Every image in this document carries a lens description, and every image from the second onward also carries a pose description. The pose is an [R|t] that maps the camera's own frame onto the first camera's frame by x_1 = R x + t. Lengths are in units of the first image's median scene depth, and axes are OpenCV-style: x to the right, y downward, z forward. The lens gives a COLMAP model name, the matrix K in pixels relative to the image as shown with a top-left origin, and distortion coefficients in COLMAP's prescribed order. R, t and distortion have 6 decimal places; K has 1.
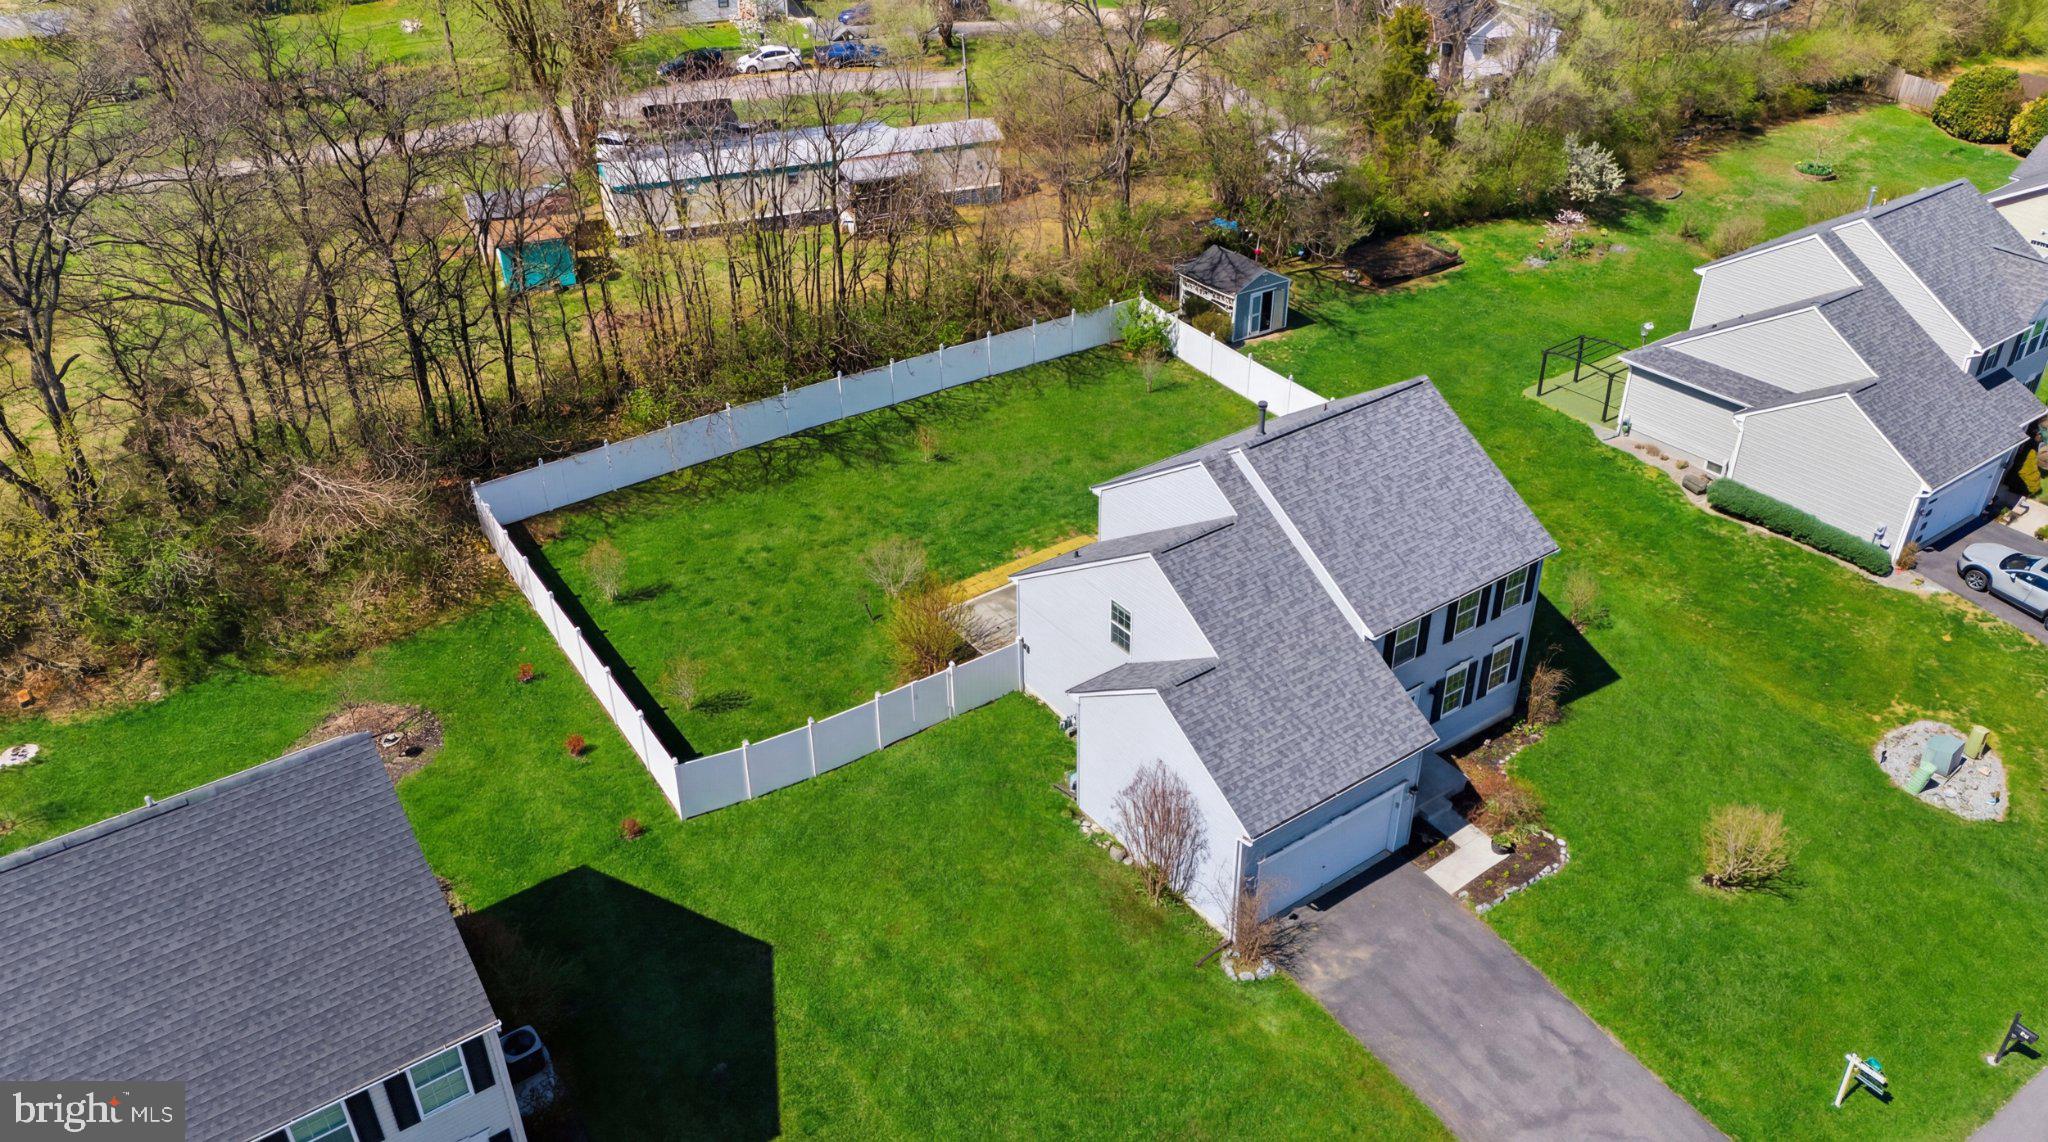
lens RADIAL K [[1532.1, 0, 1024.0], [0, 1532.1, 571.0], [0, 0, 1]] dist [-0.003753, -0.003949]
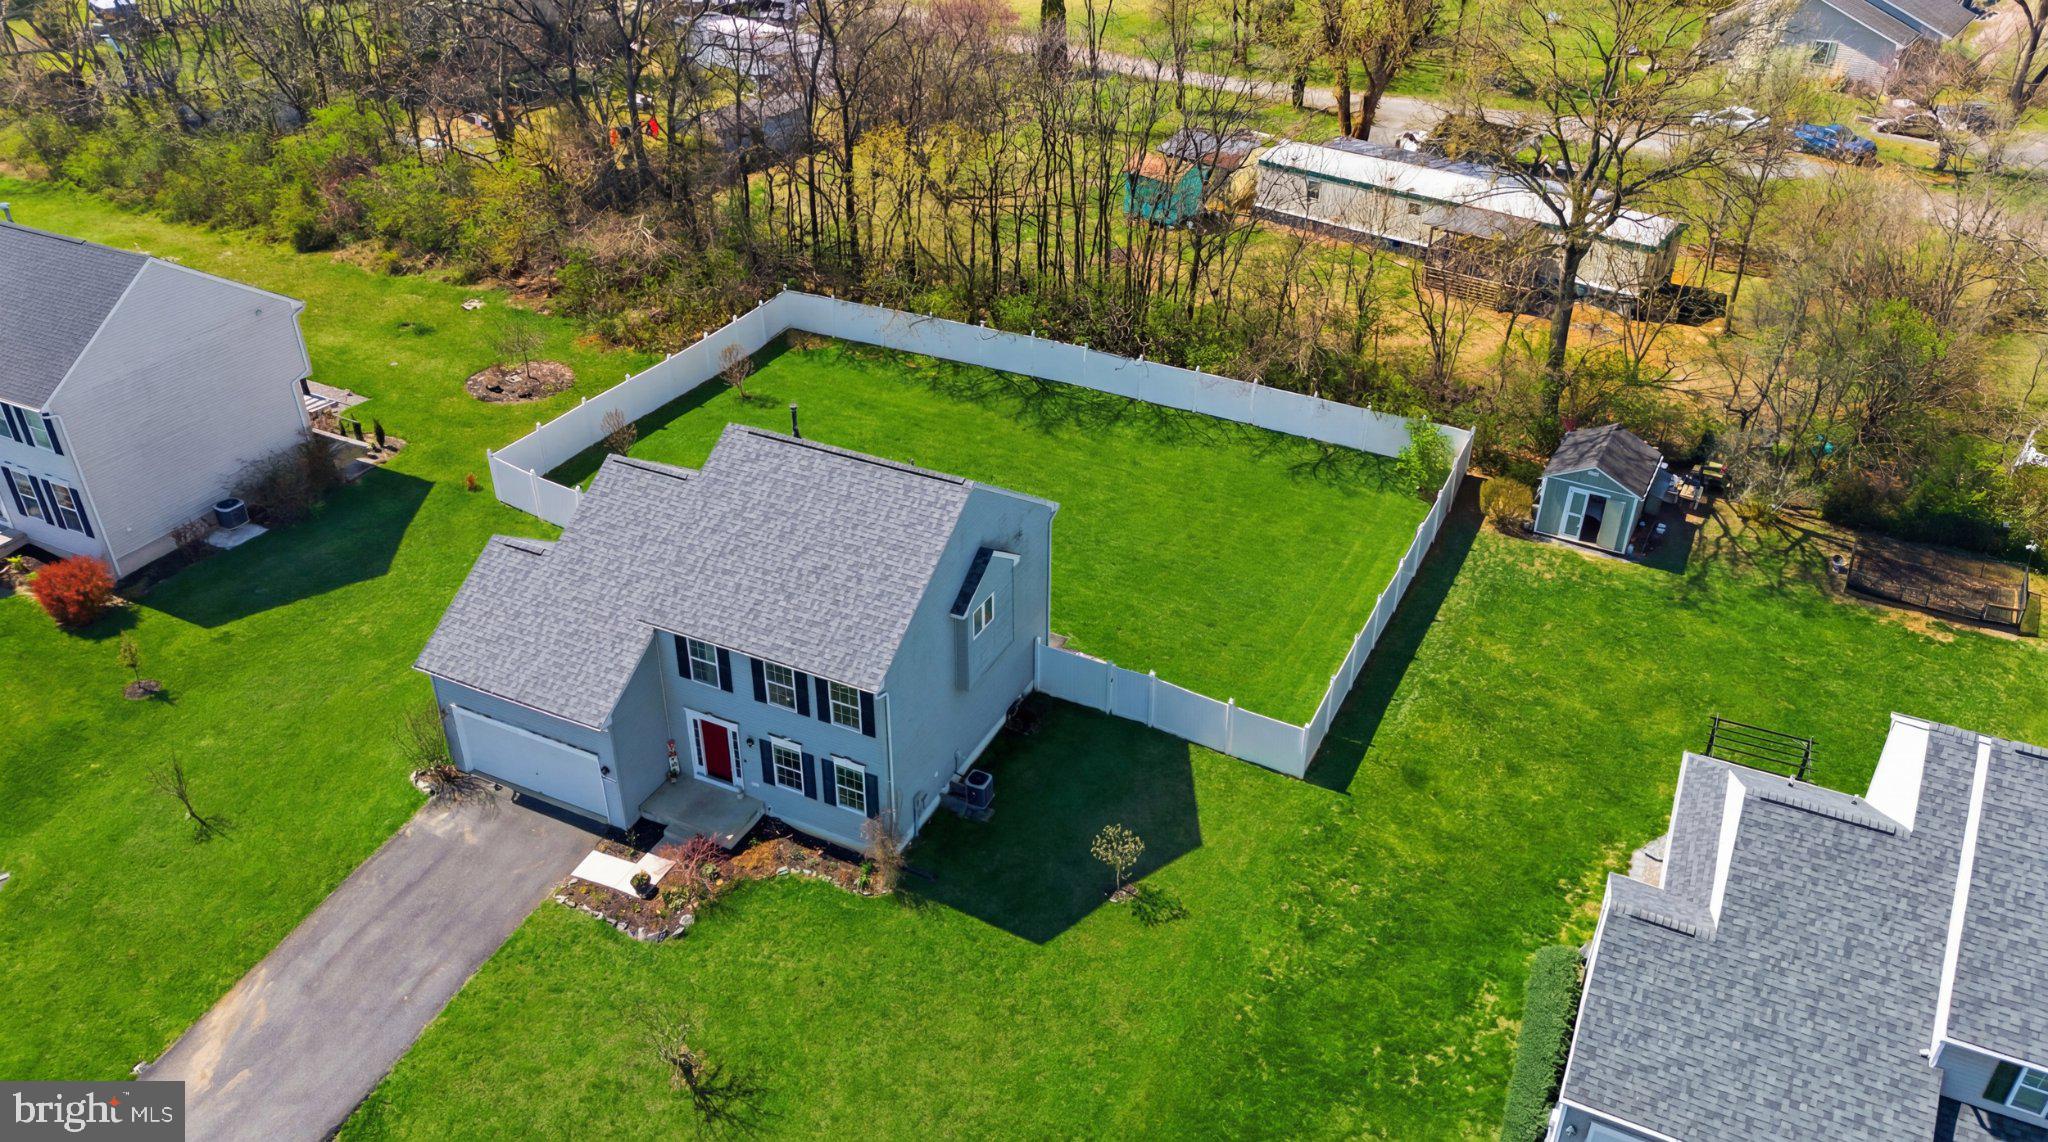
lens RADIAL K [[1532.1, 0, 1024.0], [0, 1532.1, 571.0], [0, 0, 1]] dist [-0.003753, -0.003949]
pose [[0.470787, 0.475843, -0.742922, 0.718282], [-0.472854, 0.847010, 0.242865, -0.233671], [0.744828, 0.236956, 0.623765, 0.355444]]
